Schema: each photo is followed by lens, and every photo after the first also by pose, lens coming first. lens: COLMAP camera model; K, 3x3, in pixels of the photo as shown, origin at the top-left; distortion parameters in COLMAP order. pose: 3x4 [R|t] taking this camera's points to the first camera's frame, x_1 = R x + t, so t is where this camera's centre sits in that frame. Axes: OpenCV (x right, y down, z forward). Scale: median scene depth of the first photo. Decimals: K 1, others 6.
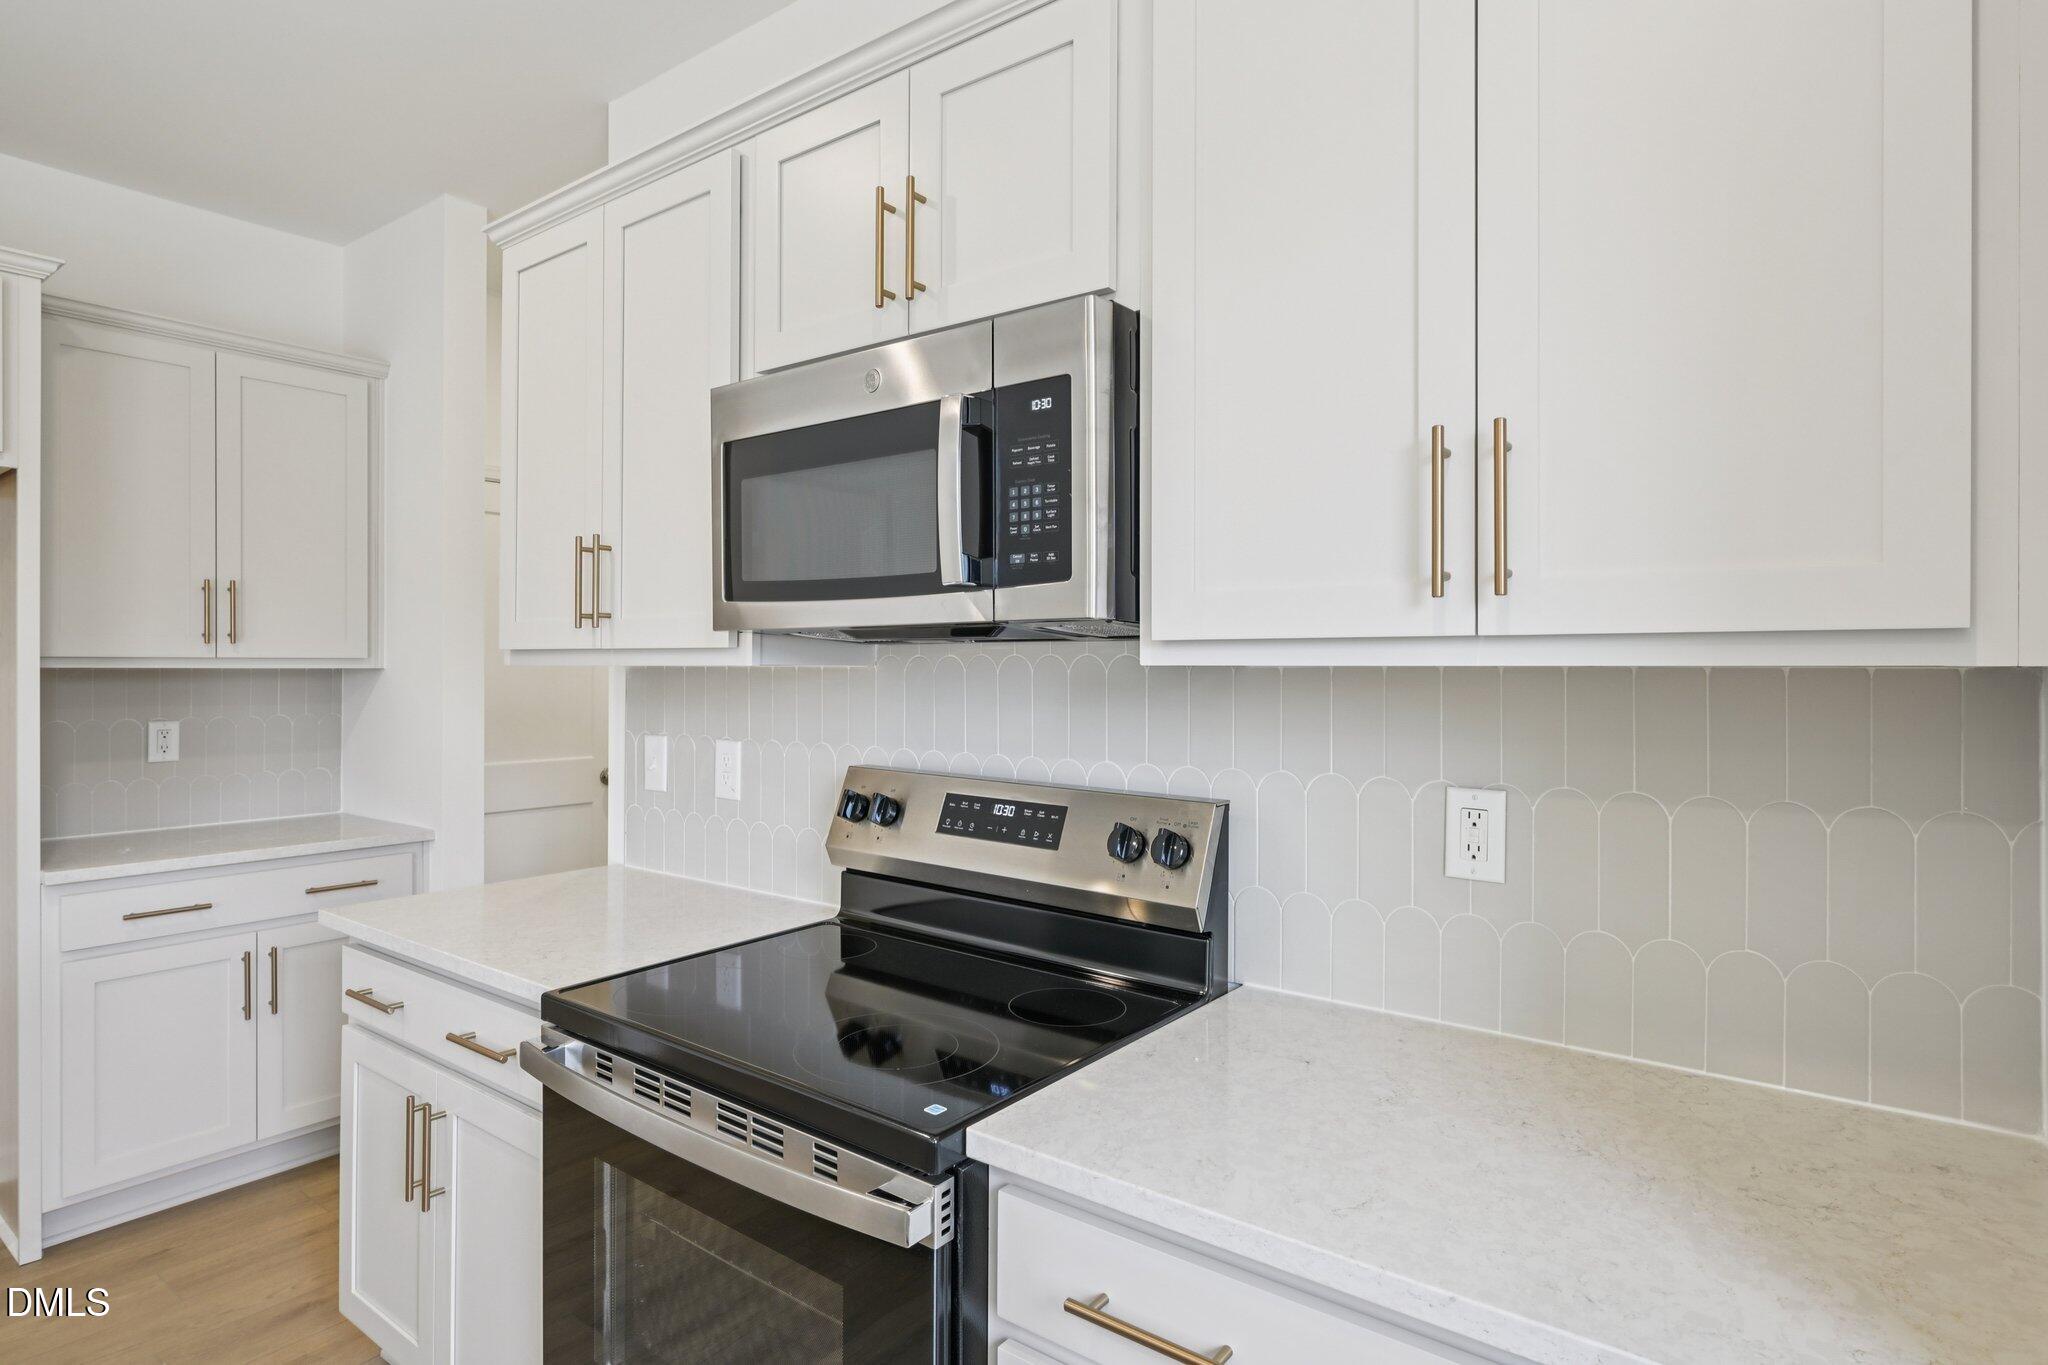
lens RADIAL K [[1099.9, 0, 1012.0], [0, 1099.9, 661.8], [0, 0, 1]] dist [-0.004766, 0.000595]
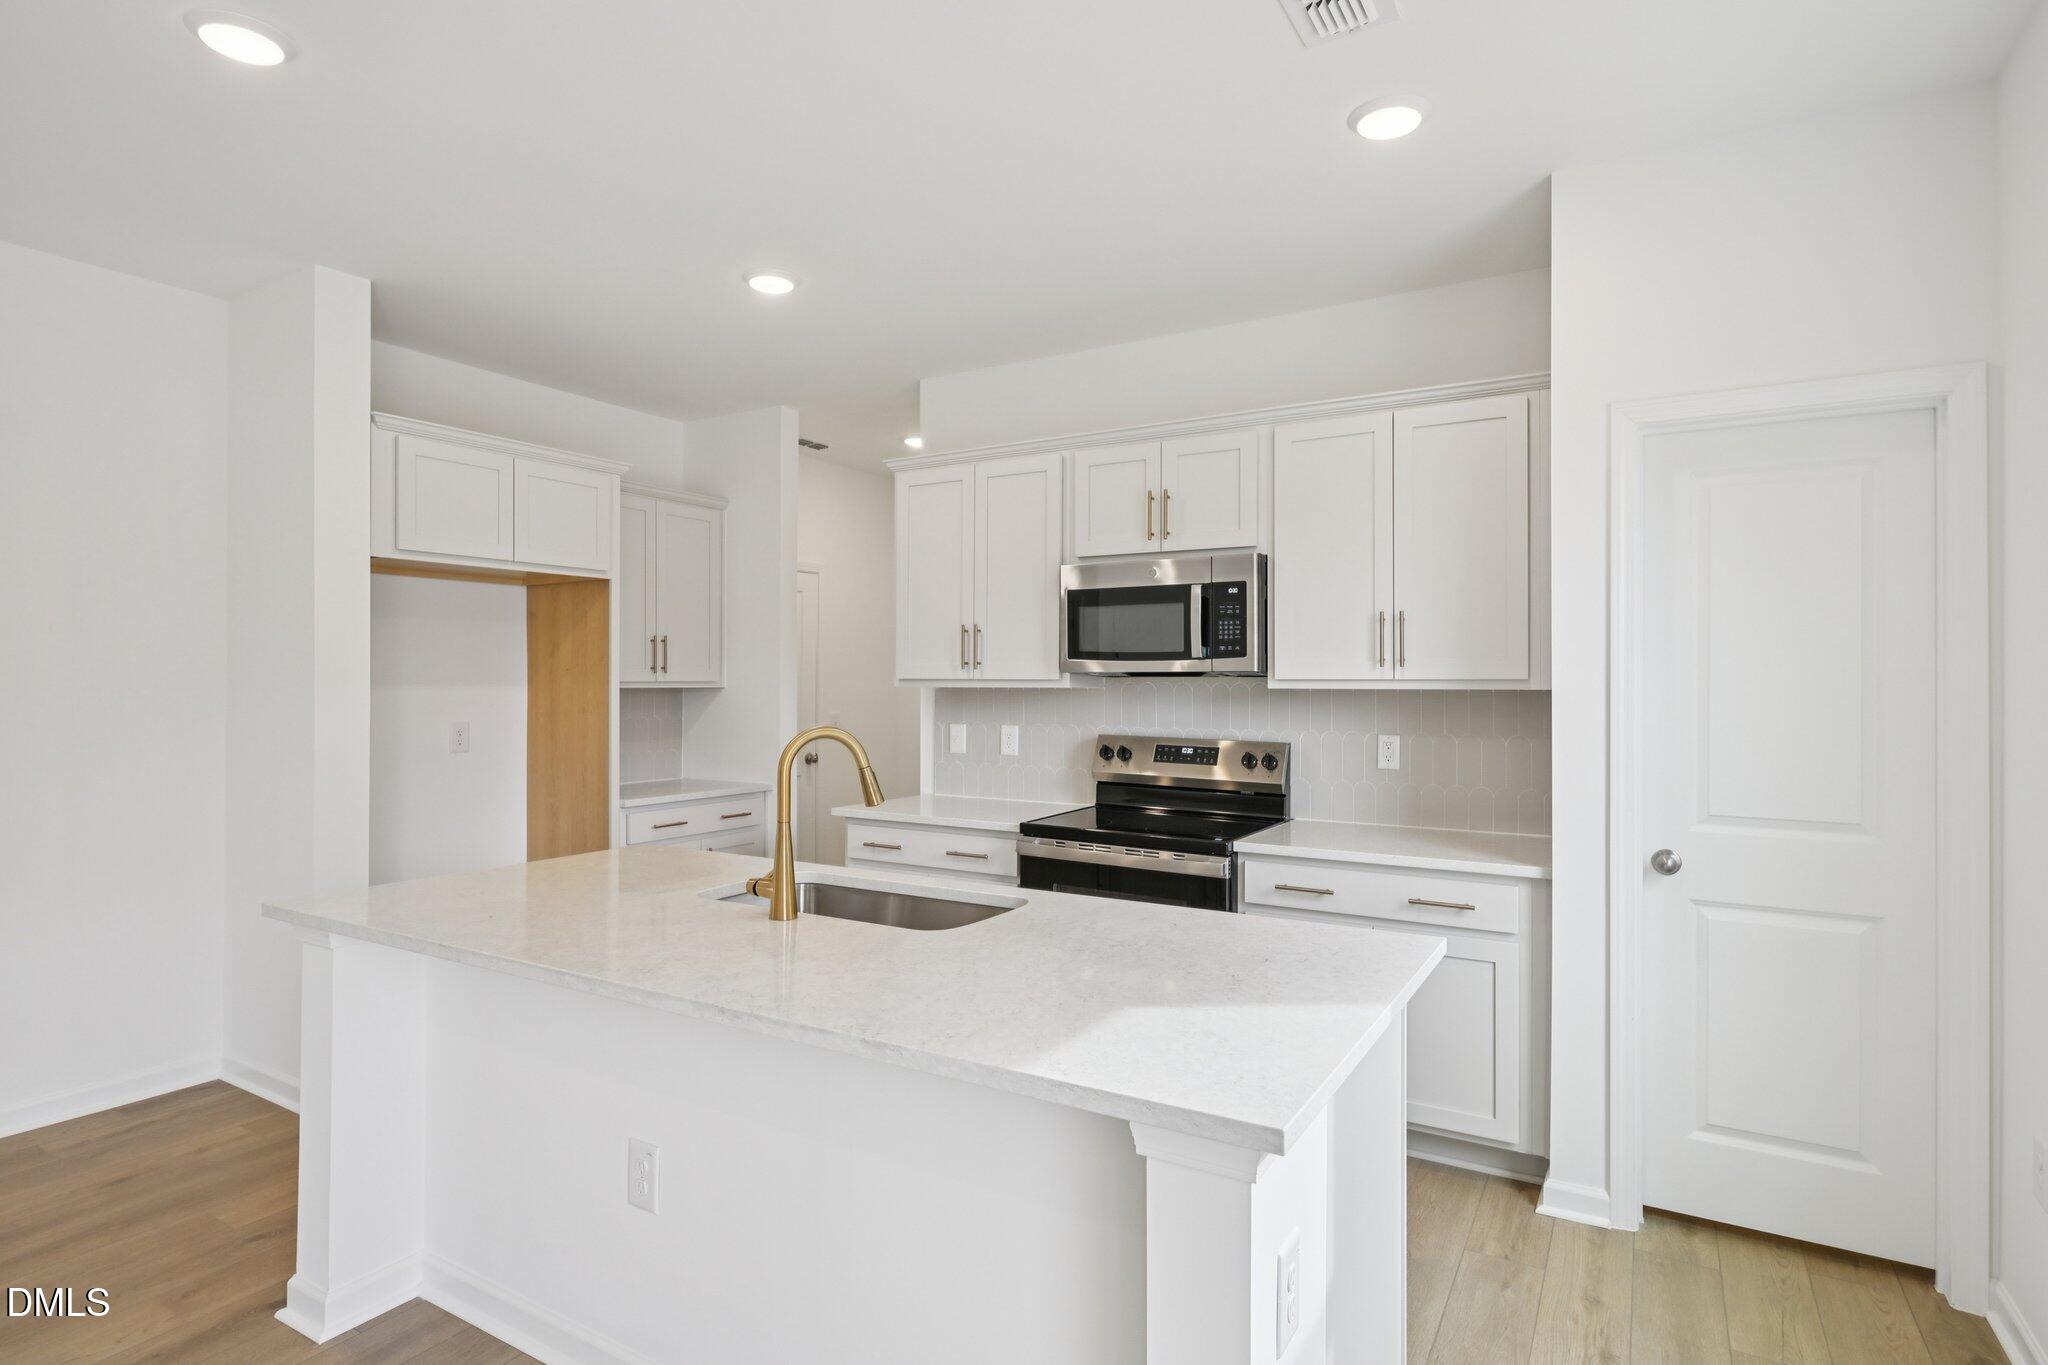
lens RADIAL K [[1099.9, 0, 984.7], [0, 1099.9, 679.1], [0, 0, 1]] dist [-0.004766, 0.000595]
pose [[0.996369, 0.000406, 0.085143, -0.688332], [-0.000557, 0.999998, 0.001748, -0.020004], [-0.085142, -0.001789, 0.996367, -1.383375]]
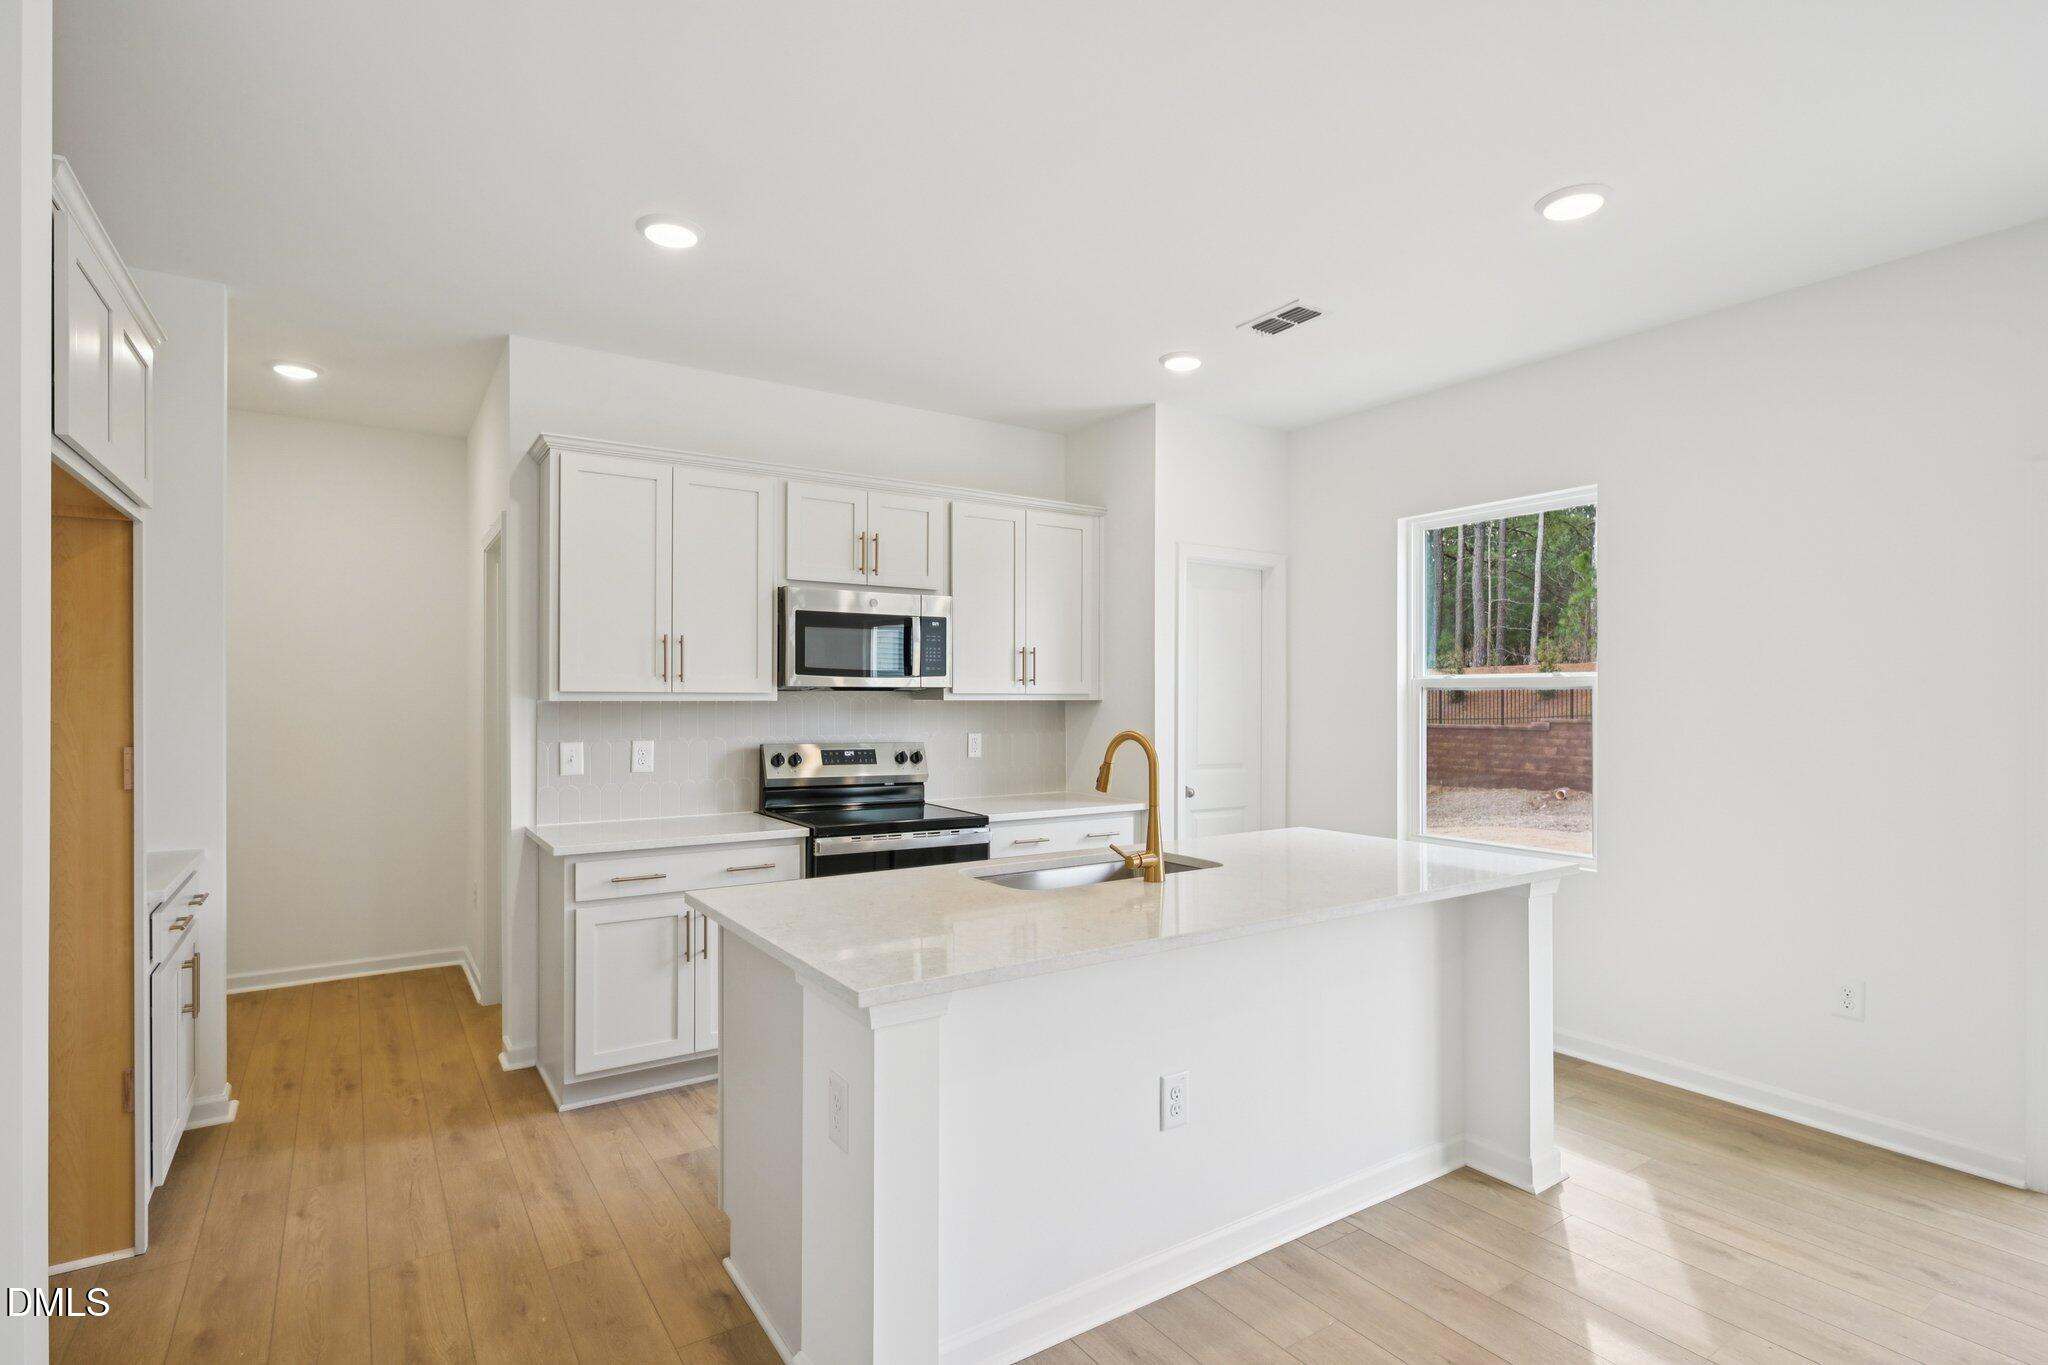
lens RADIAL K [[983.6, 0, 1028.9], [0, 983.6, 710.2], [0, 0, 1]] dist [-0.007146, -0.000660]
pose [[0.318016, -0.011869, 0.948011, -2.388742], [-0.004364, 0.999893, 0.013983, -0.009075], [-0.948075, -0.008584, 0.317931, -0.213546]]
